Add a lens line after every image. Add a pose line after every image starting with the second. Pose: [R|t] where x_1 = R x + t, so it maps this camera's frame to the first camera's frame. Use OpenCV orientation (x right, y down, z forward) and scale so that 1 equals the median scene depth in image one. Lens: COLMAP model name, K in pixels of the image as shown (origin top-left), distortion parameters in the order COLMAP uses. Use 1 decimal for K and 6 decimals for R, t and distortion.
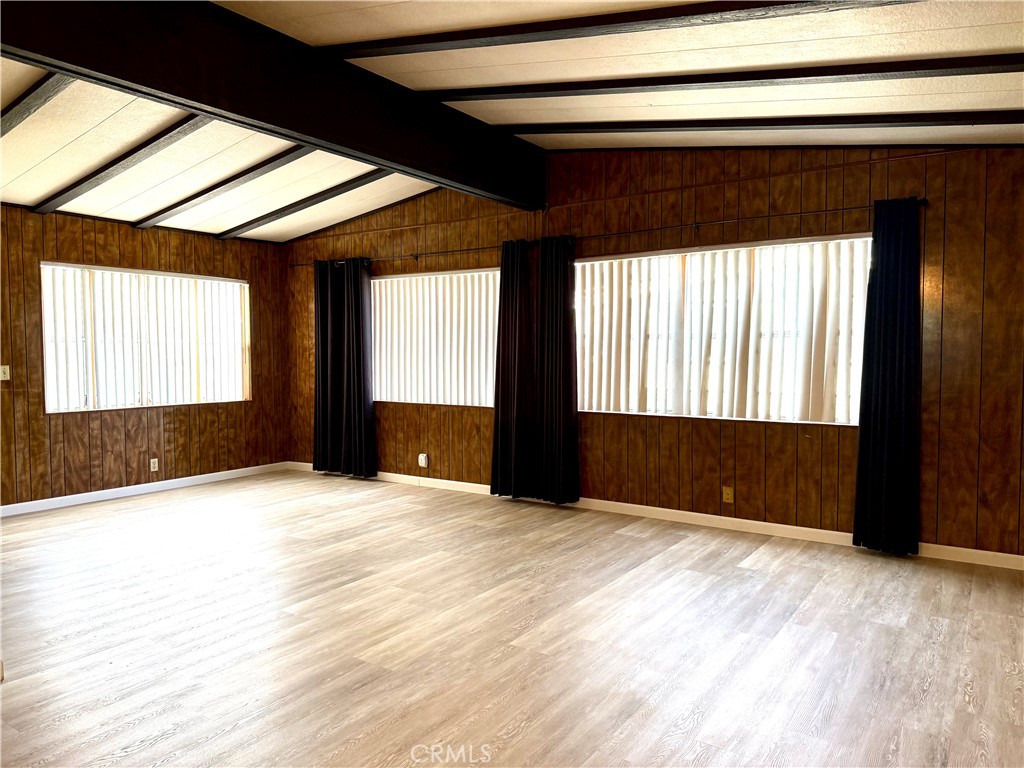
lens RADIAL K [[706.3, 0, 508.8], [0, 706.3, 383.9], [0, 0, 1]] dist [0.010815, -0.002520]
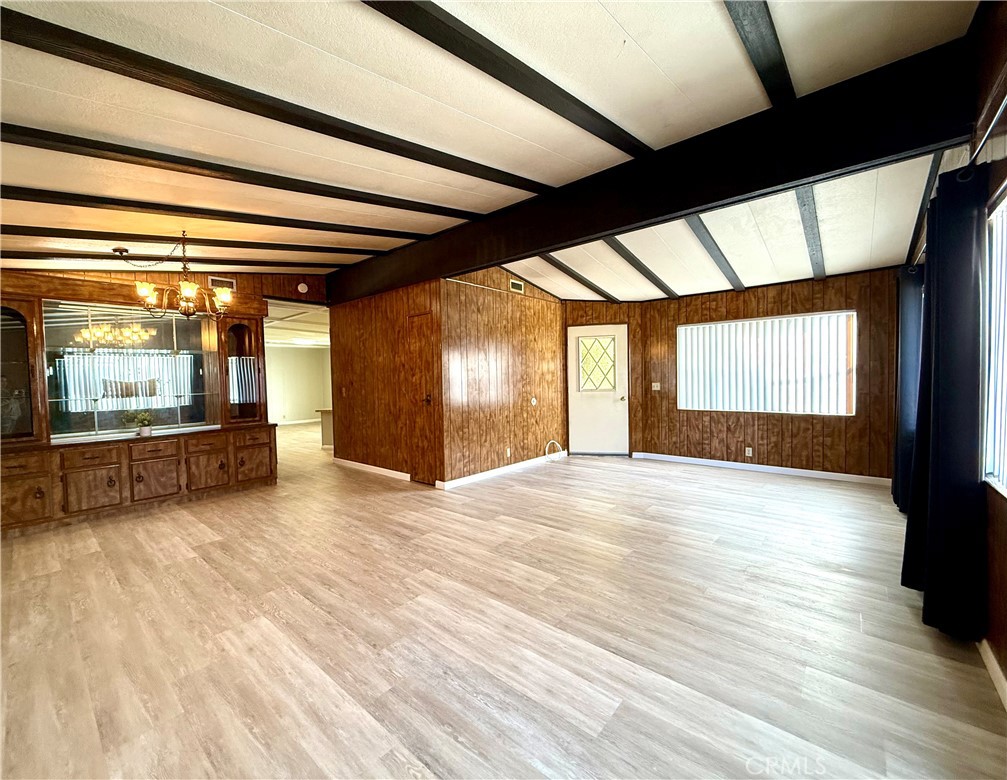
lens RADIAL K [[419.7, 0, 495.5], [0, 419.7, 391.5], [0, 0, 1]] dist [0.000007, -0.000152]
pose [[-0.107769, 0.035467, -0.993543, 0.401760], [-0.028544, 0.998841, 0.038752, -0.027538], [0.993766, 0.032536, -0.106632, 0.563470]]
